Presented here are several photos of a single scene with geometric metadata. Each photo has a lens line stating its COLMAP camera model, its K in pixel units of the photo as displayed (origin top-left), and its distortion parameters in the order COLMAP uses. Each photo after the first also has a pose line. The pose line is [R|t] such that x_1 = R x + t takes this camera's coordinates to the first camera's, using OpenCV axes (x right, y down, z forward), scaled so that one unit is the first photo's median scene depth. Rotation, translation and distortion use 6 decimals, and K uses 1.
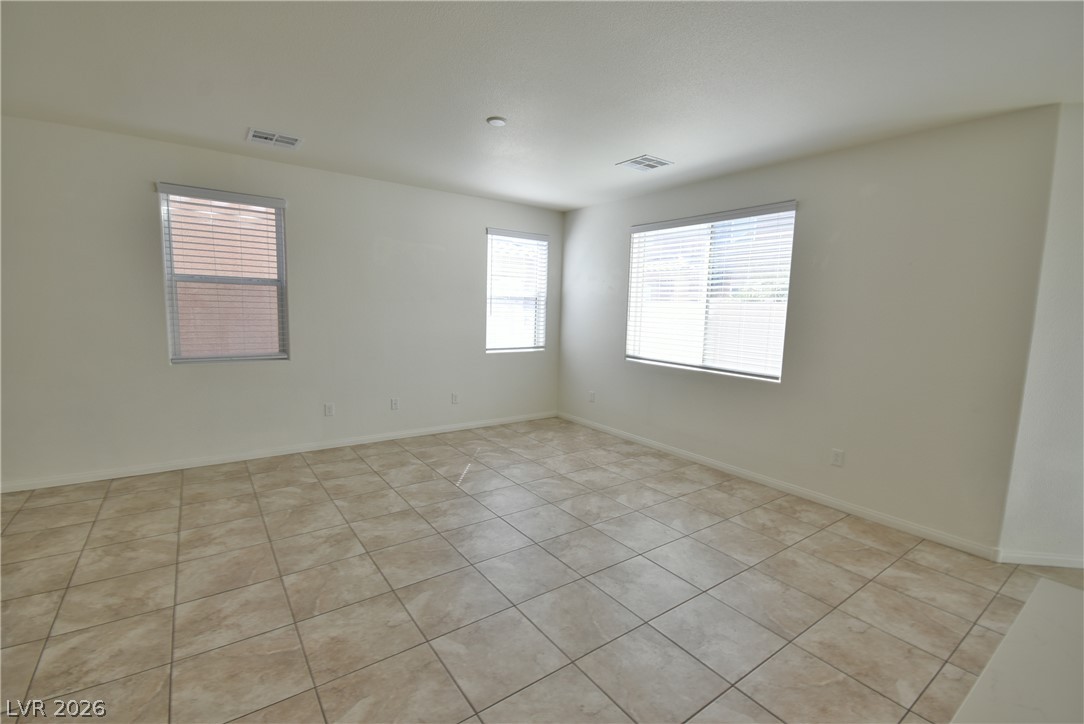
lens RADIAL K [[475.2, 0, 541.1], [0, 475.2, 362.5], [0, 0, 1]] dist [0.009007, -0.010758]
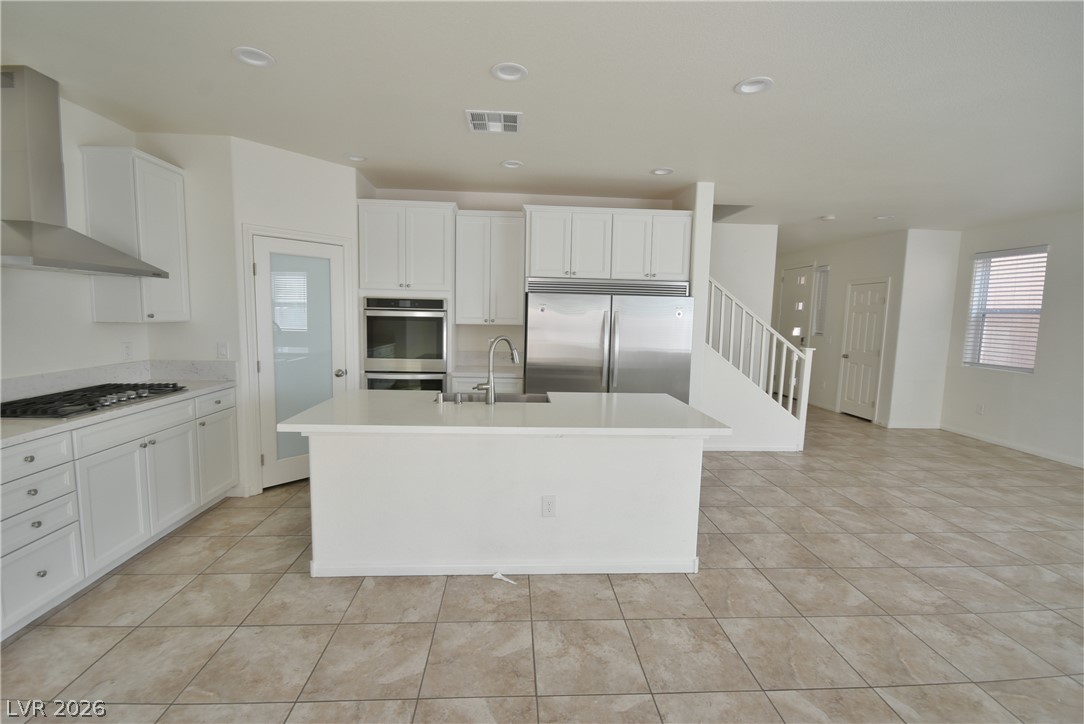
lens RADIAL K [[475.2, 0, 539.6], [0, 475.2, 364.2], [0, 0, 1]] dist [0.009007, -0.010758]
pose [[-0.535870, 0.048054, -0.842932, 0.995920], [-0.135149, 0.980623, 0.141821, -0.017228], [0.833413, 0.189919, -0.518992, 0.384836]]
